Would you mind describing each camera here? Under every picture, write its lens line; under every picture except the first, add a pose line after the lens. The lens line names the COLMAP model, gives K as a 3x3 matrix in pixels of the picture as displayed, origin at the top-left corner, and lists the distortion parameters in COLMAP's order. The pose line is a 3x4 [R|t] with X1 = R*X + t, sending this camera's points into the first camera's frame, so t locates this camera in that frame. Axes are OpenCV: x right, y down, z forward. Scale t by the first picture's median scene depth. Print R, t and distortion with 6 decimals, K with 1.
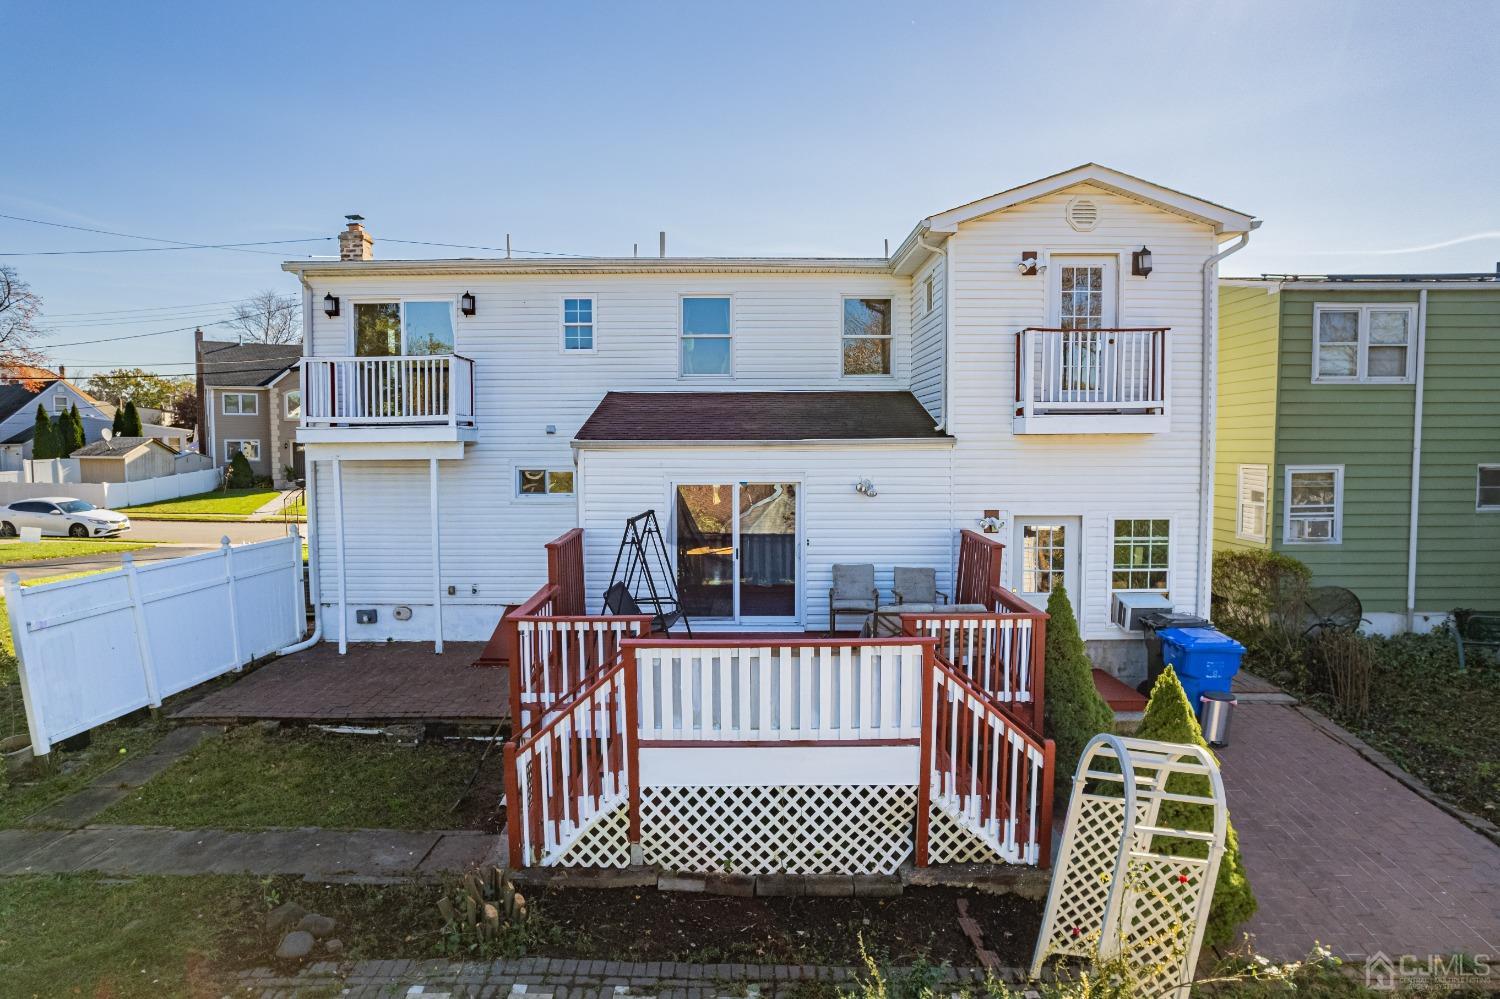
lens RADIAL K [[969.3, 0, 750.0], [0, 969.3, 499.5], [0, 0, 1]] dist [-0.092871, 0.090836]
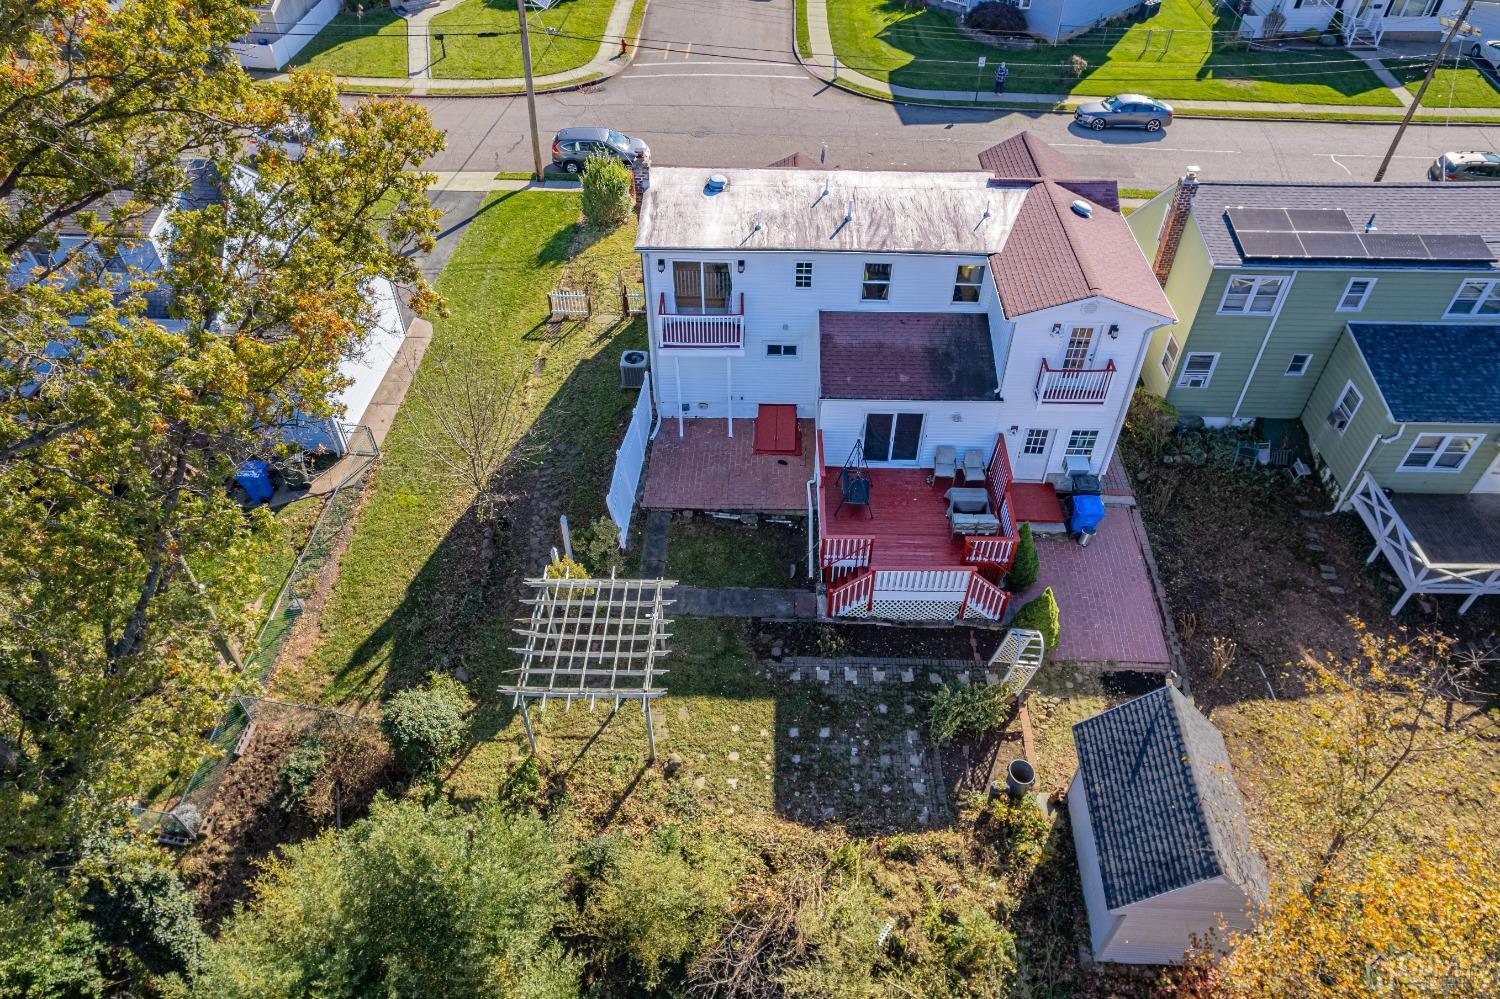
lens RADIAL K [[969.3, 0, 750.0], [0, 969.3, 499.5], [0, 0, 1]] dist [-0.092871, 0.090836]
pose [[0.999623, 0.019522, -0.019318, -0.289226], [-0.002454, 0.764045, 0.645159, -1.235414], [0.027355, -0.644868, 0.763804, -0.740979]]
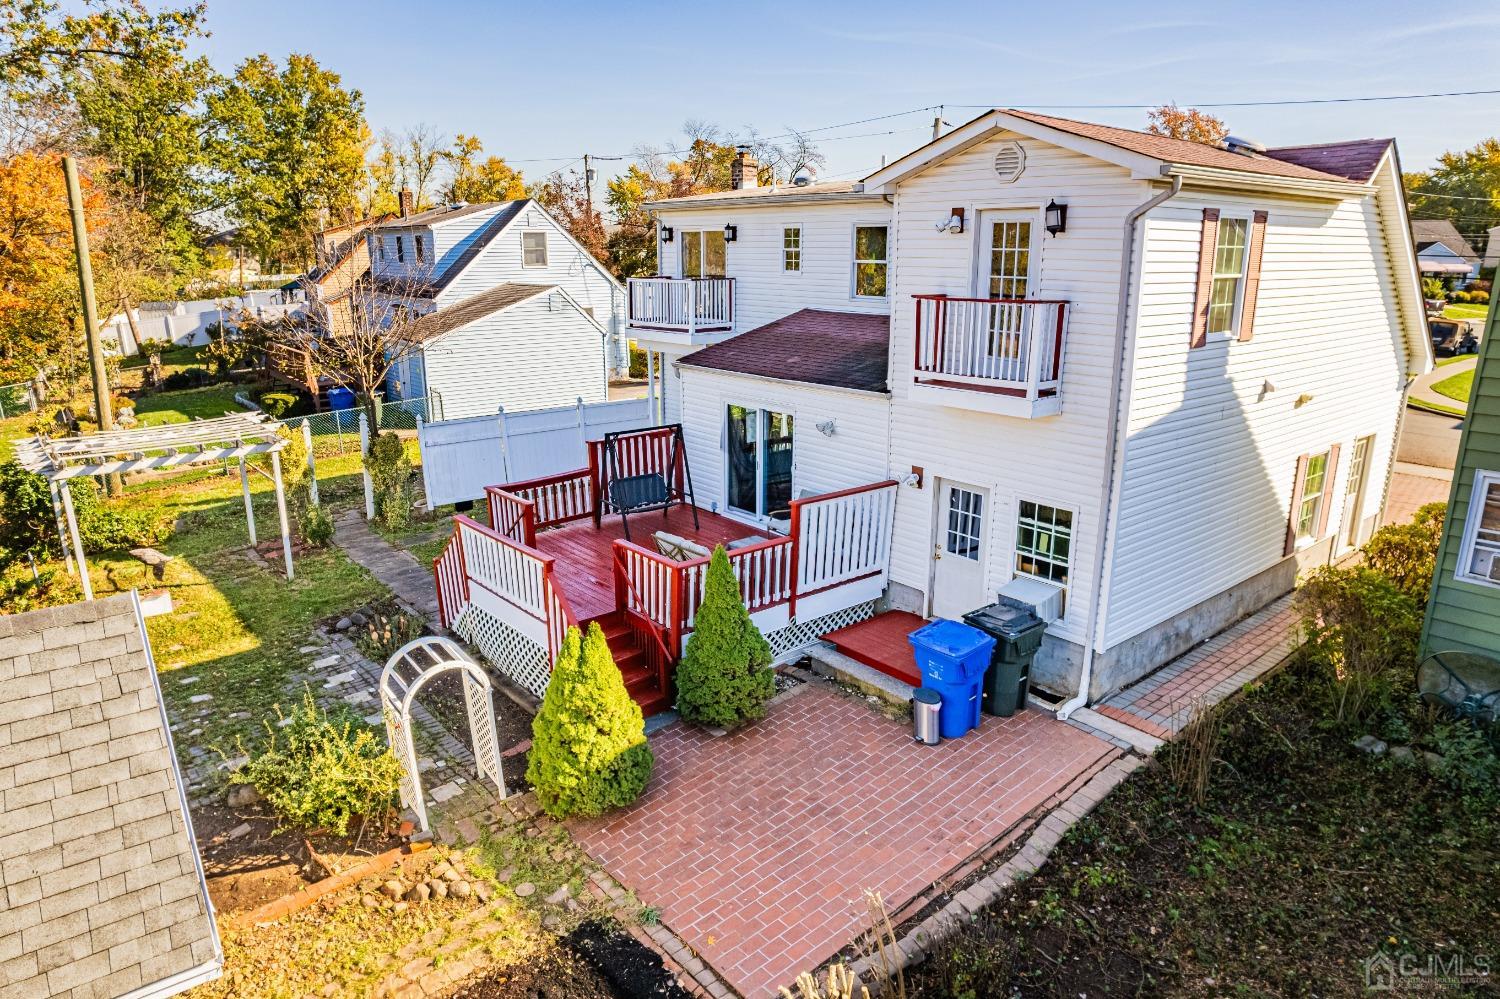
lens RADIAL K [[969.3, 0, 750.0], [0, 969.3, 499.5], [0, 0, 1]] dist [-0.092871, 0.090836]
pose [[0.643215, 0.198377, -0.739541, 0.911453], [-0.045808, 0.974095, 0.221453, -0.176008], [0.764314, -0.108565, 0.635640, 0.203709]]
